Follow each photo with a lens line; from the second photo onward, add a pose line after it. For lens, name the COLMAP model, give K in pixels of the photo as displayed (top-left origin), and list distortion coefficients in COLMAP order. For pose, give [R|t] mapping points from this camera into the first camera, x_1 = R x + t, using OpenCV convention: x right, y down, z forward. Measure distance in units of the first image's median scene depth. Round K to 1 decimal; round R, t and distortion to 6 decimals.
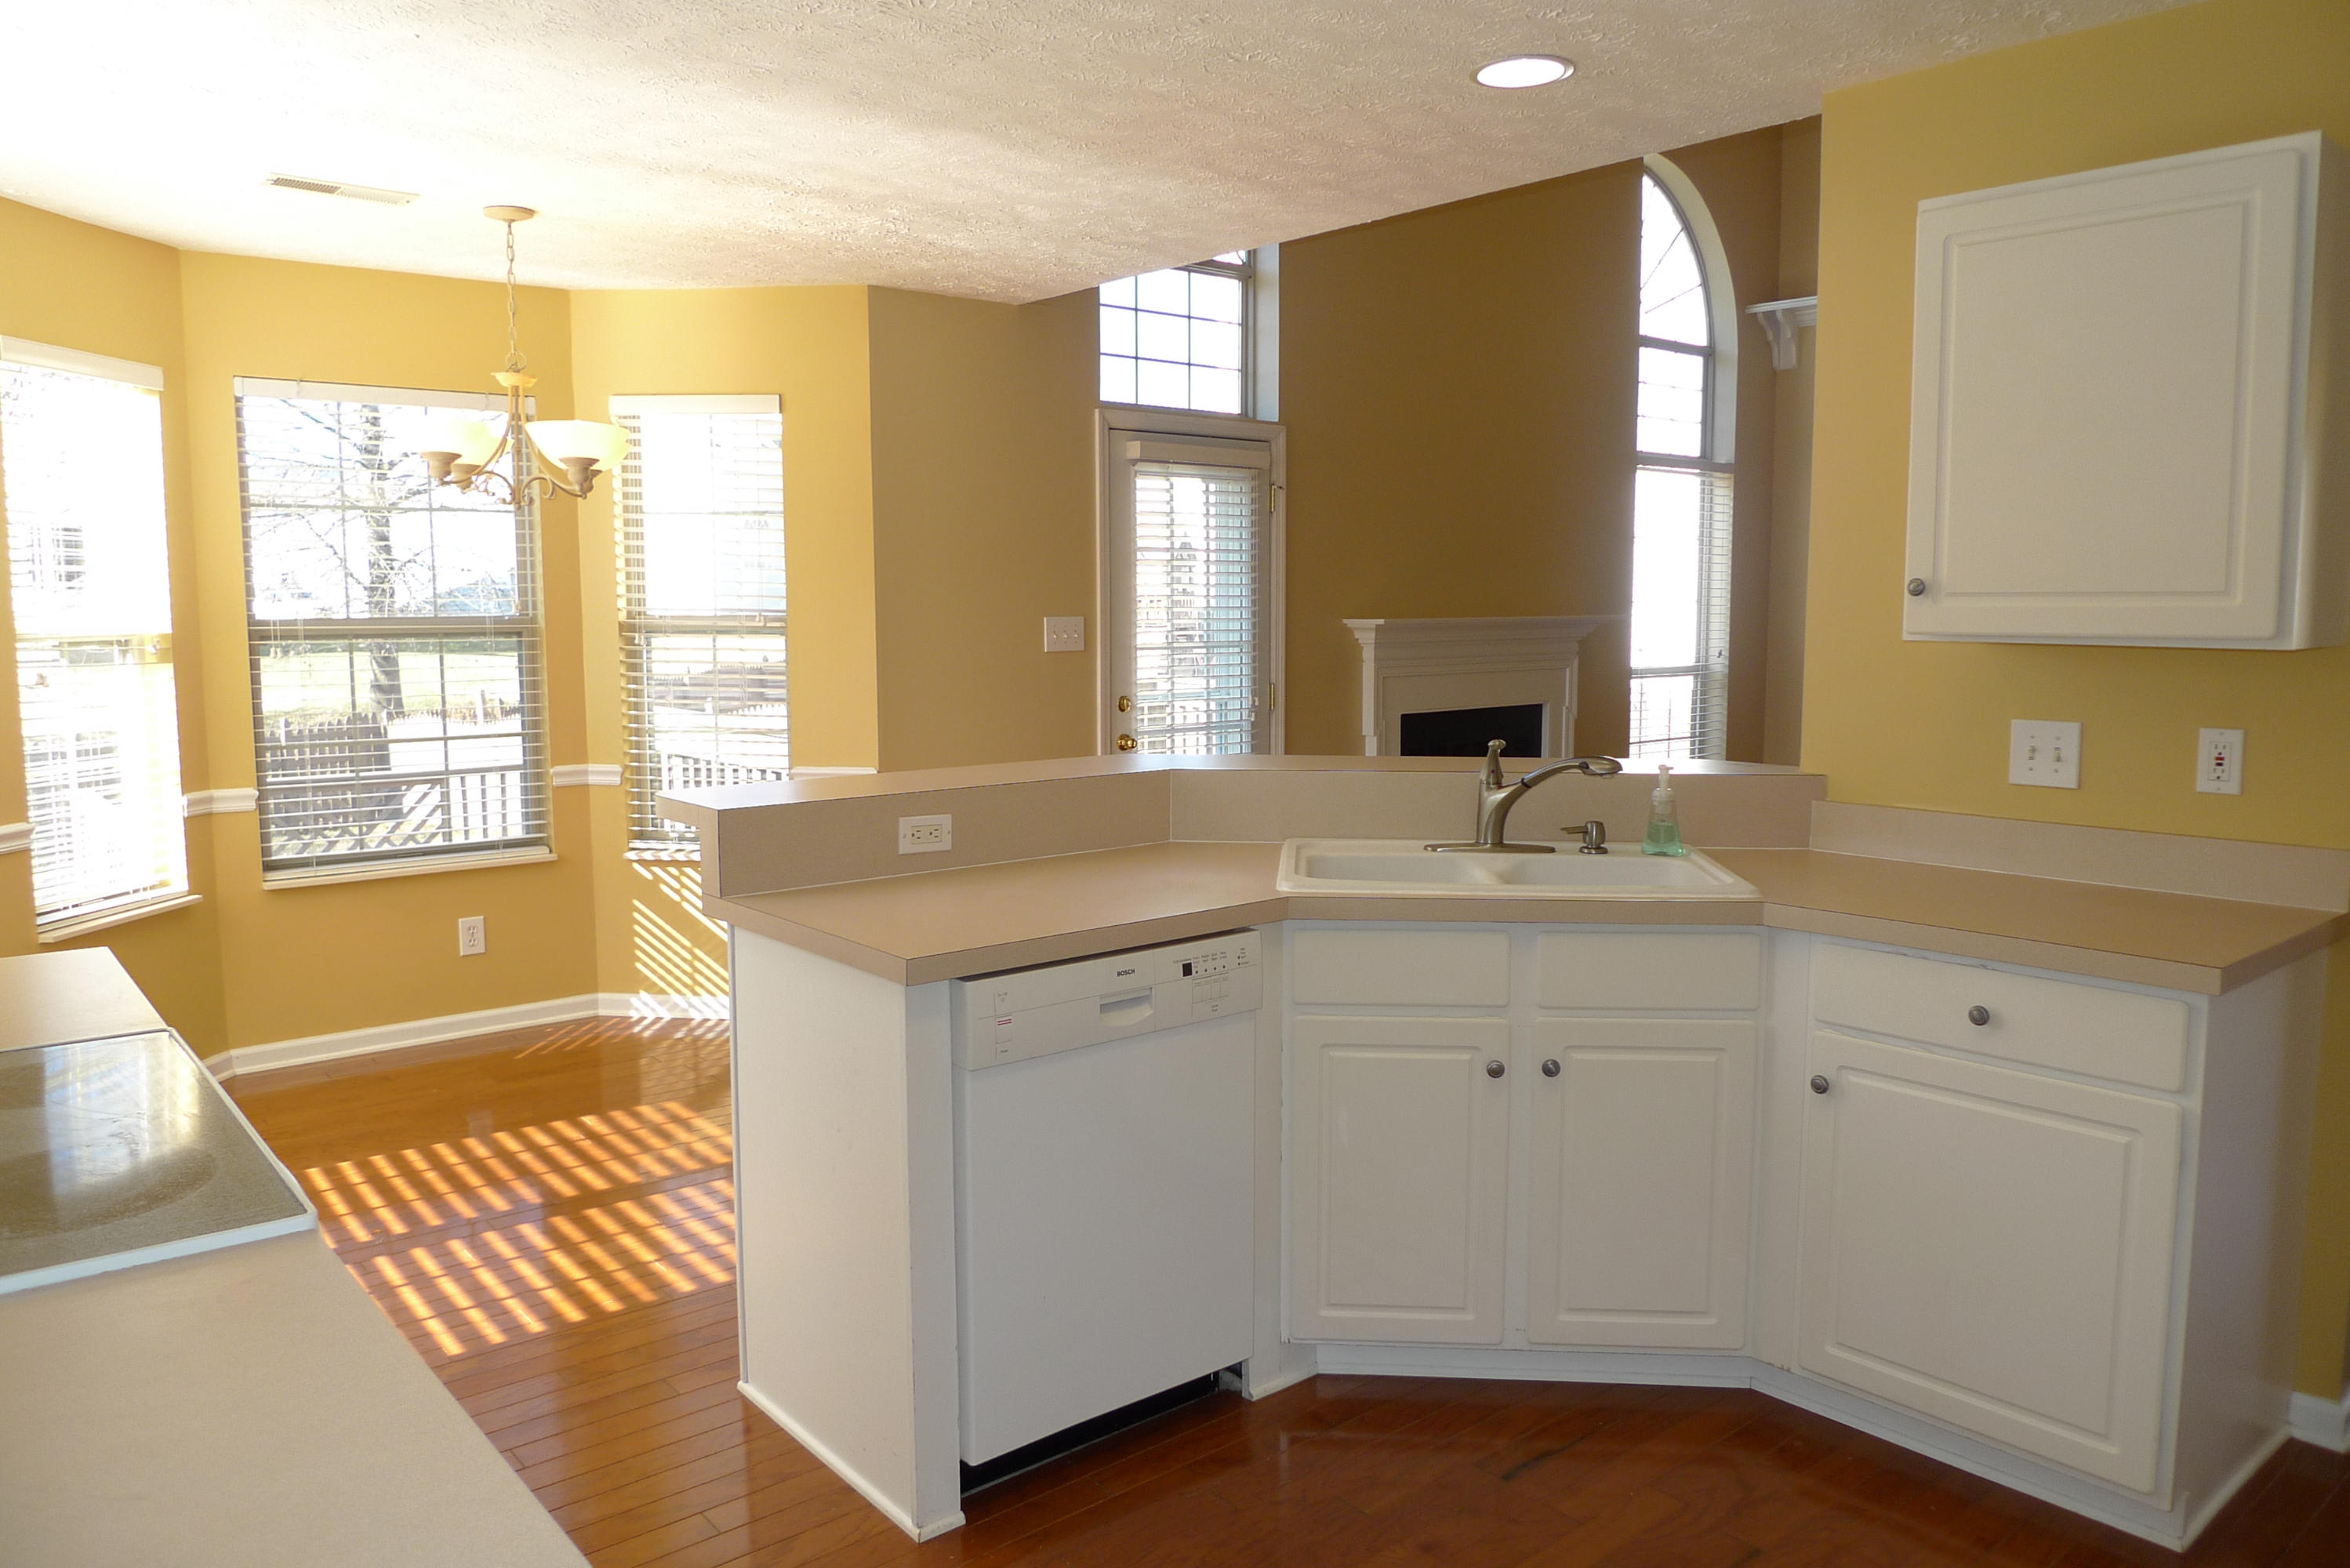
lens RADIAL K [[1622.6, 0, 1150.4], [0, 1622.6, 740.6], [0, 0, 1]] dist [-0.027944, -0.016858]
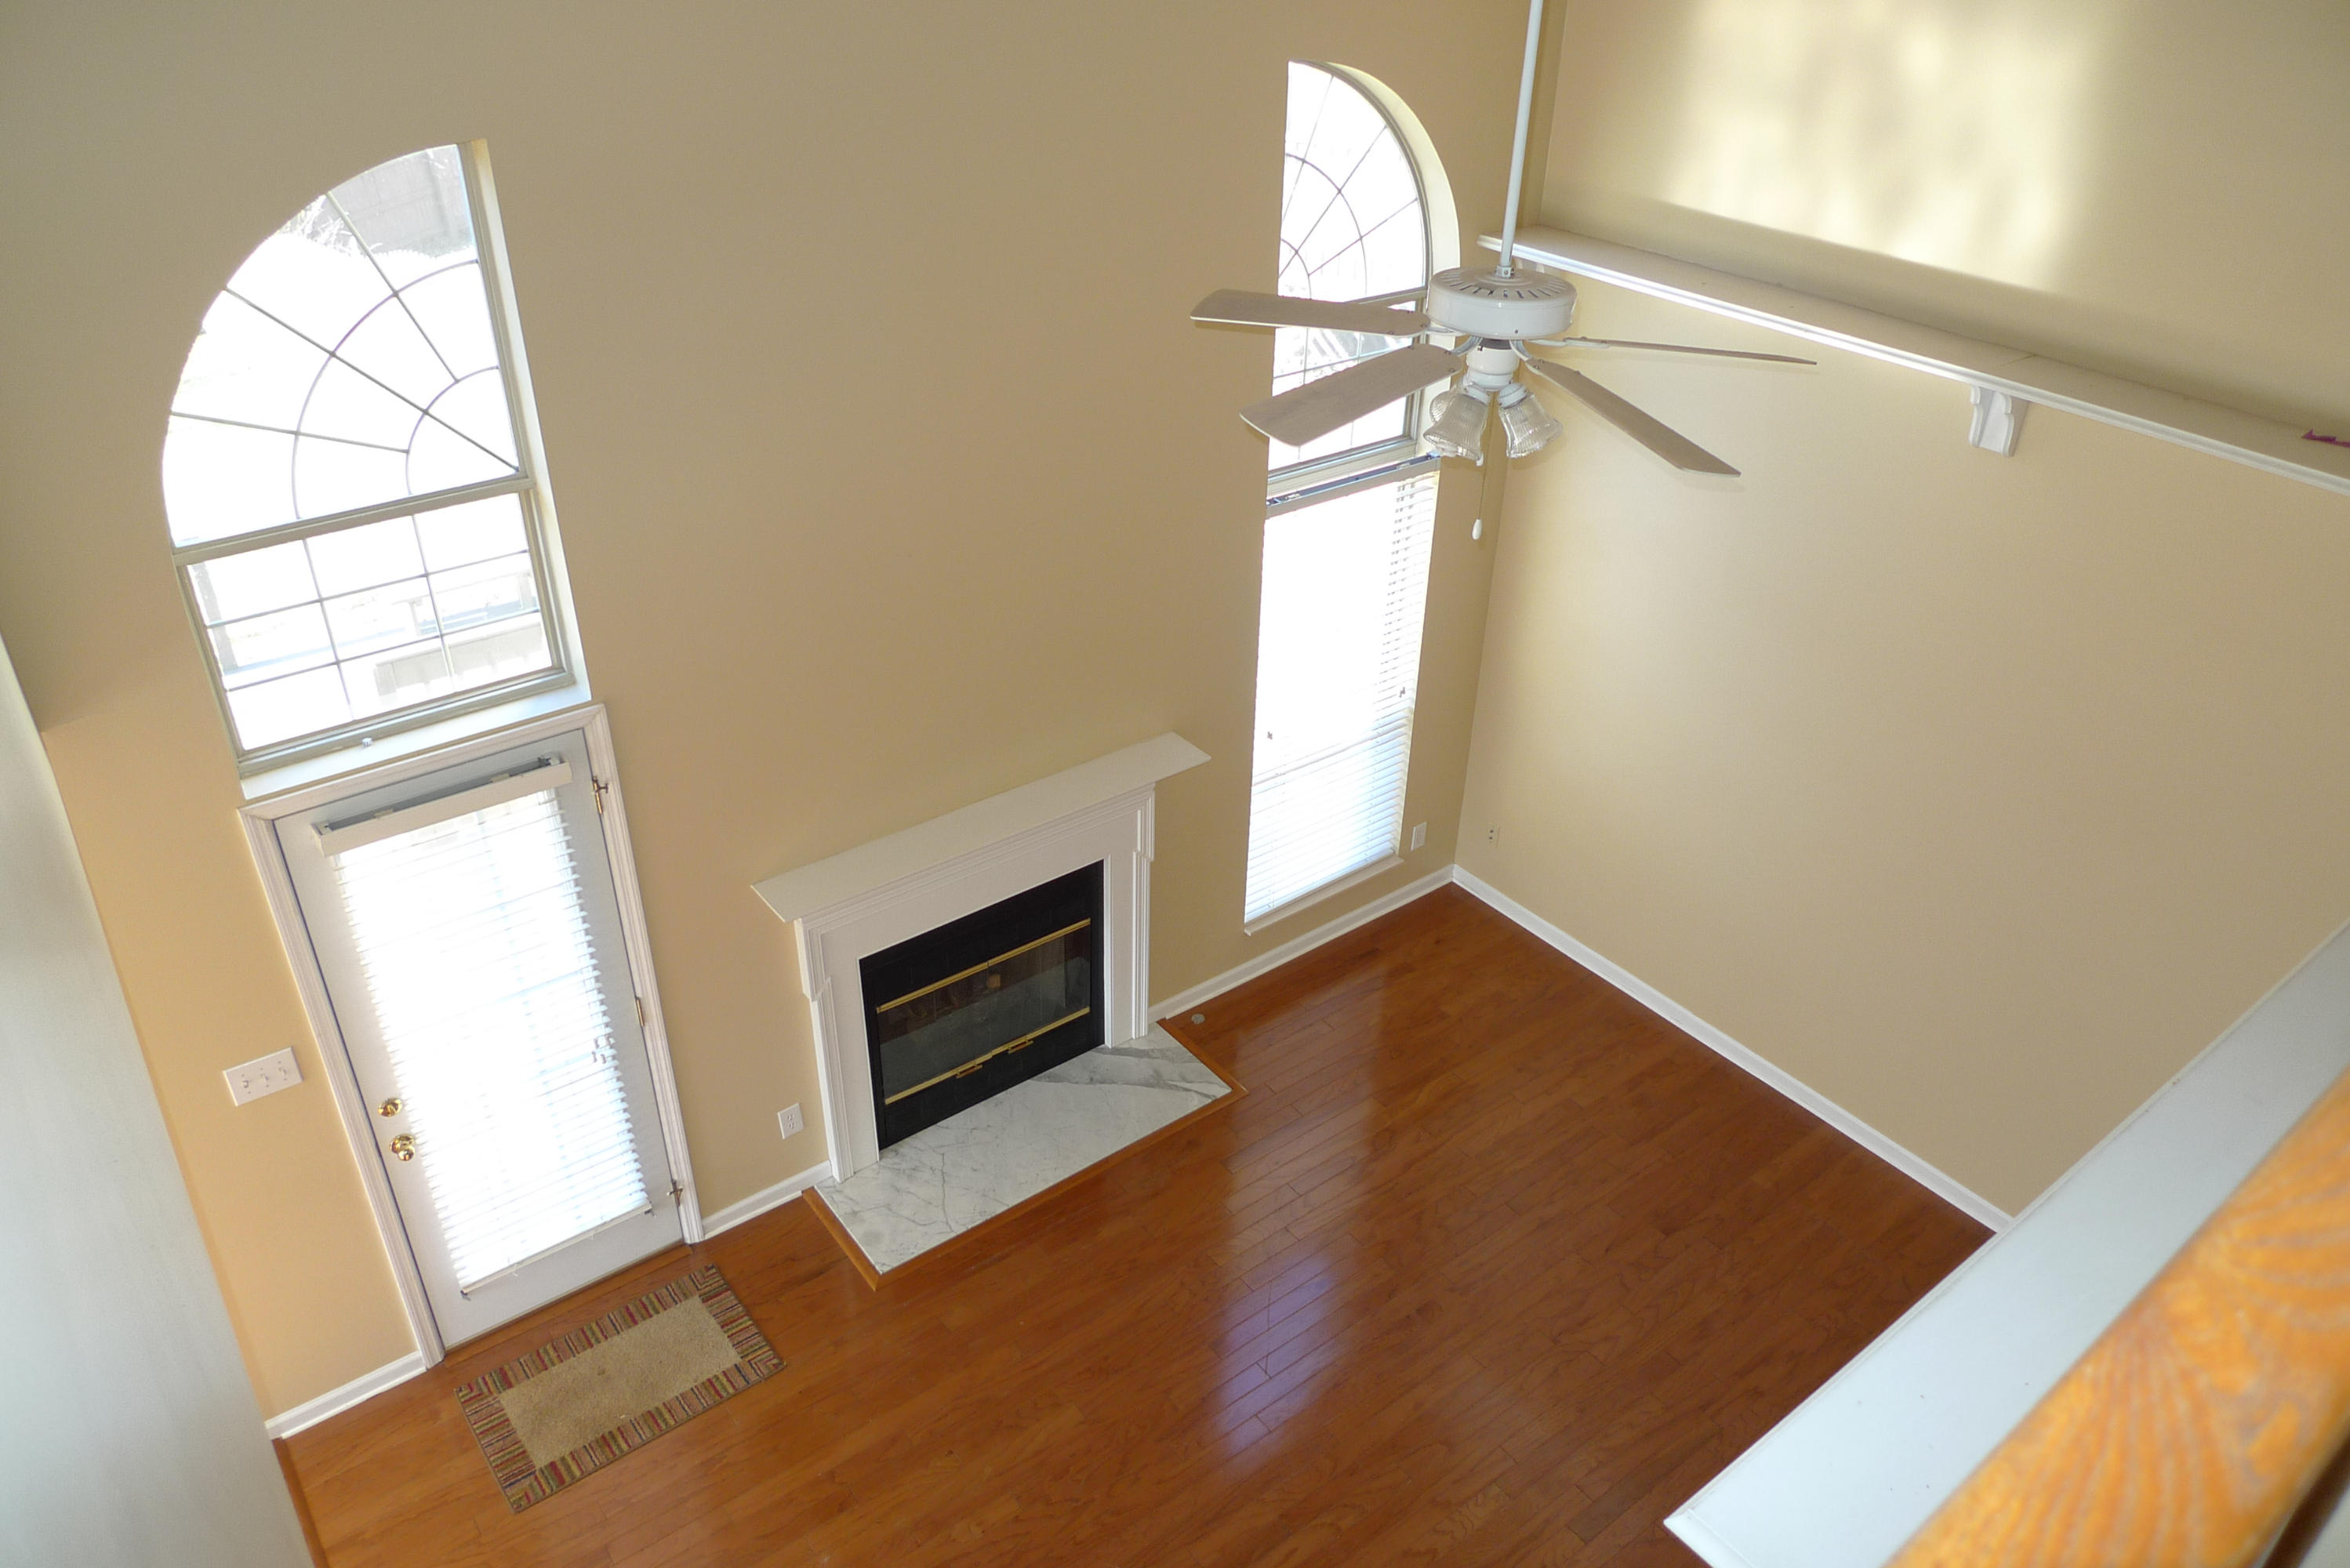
lens RADIAL K [[1622.6, 0, 1170.1], [0, 1622.6, 775.9], [0, 0, 1]] dist [-0.027944, -0.016858]
pose [[0.999233, 0.033216, -0.020728, 0.260258], [-0.020703, 0.897593, 0.440340, -0.362832], [0.033232, -0.439573, 0.897592, 0.279787]]
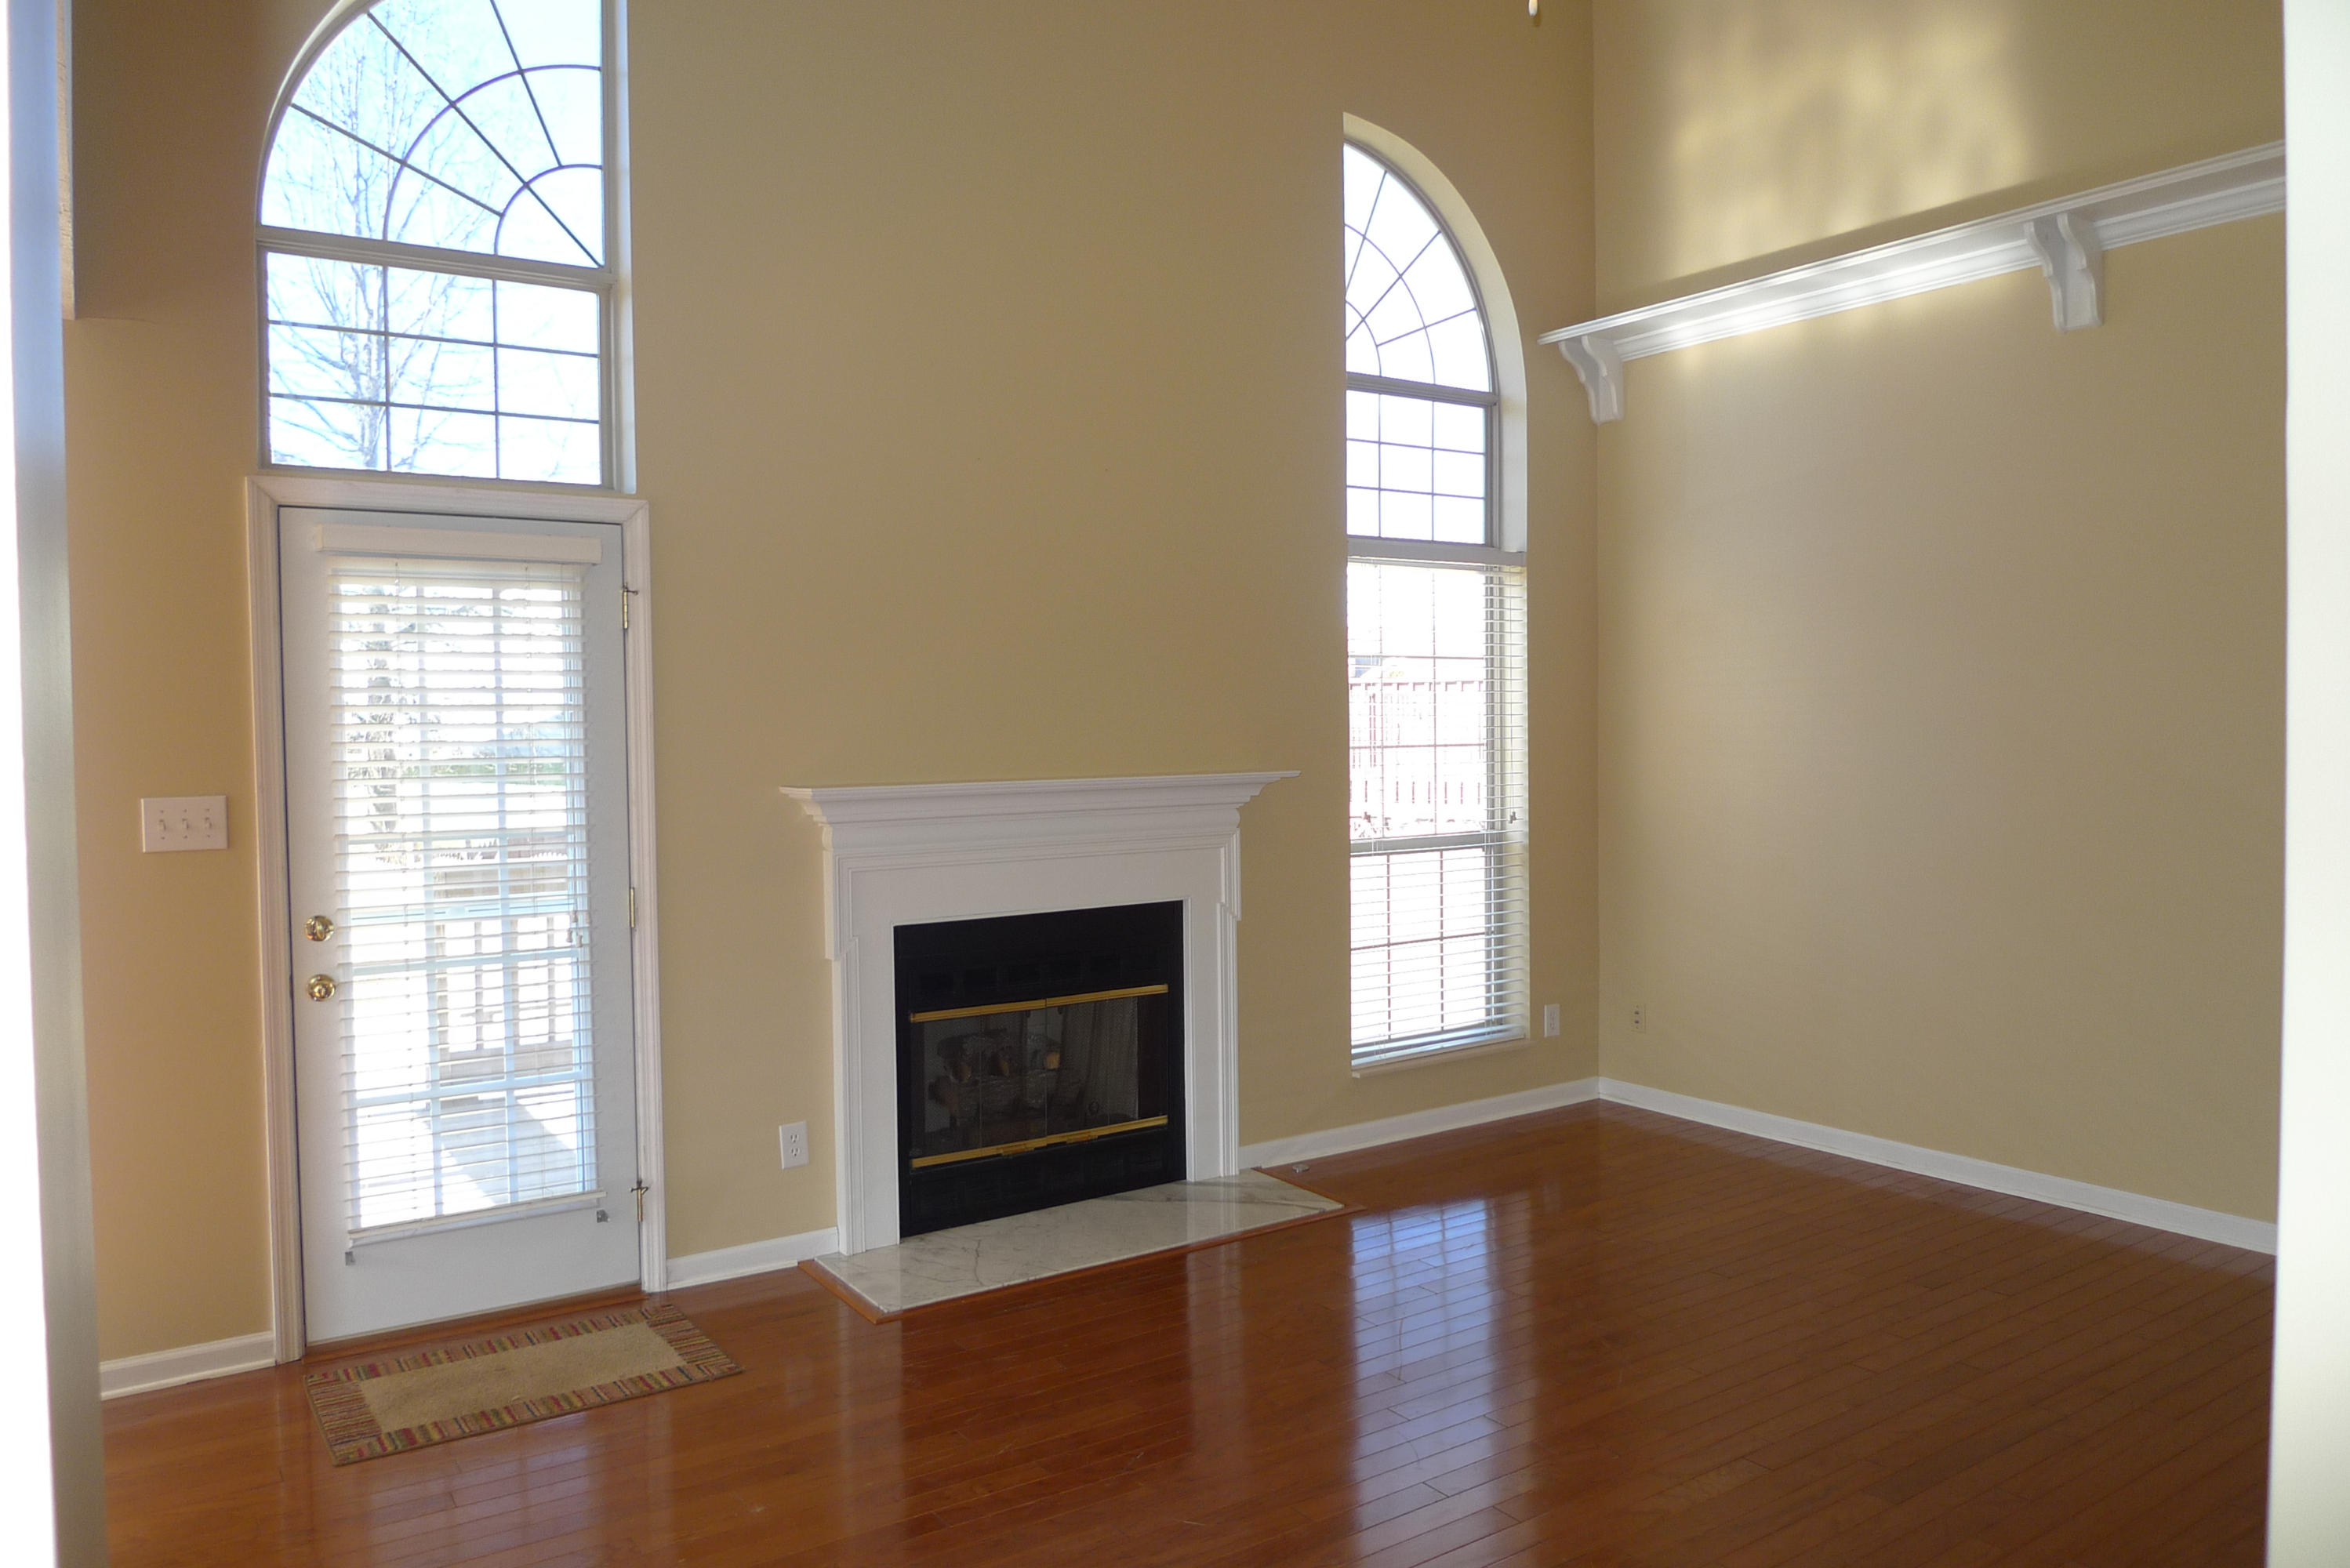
lens RADIAL K [[1622.6, 0, 1165.7], [0, 1622.6, 774.3], [0, 0, 1]] dist [-0.027944, -0.016858]
pose [[0.995261, -0.010156, -0.096710, 0.271827], [0.004424, 0.998231, -0.059295, -0.031646], [0.097141, 0.058587, 0.993545, 0.279129]]
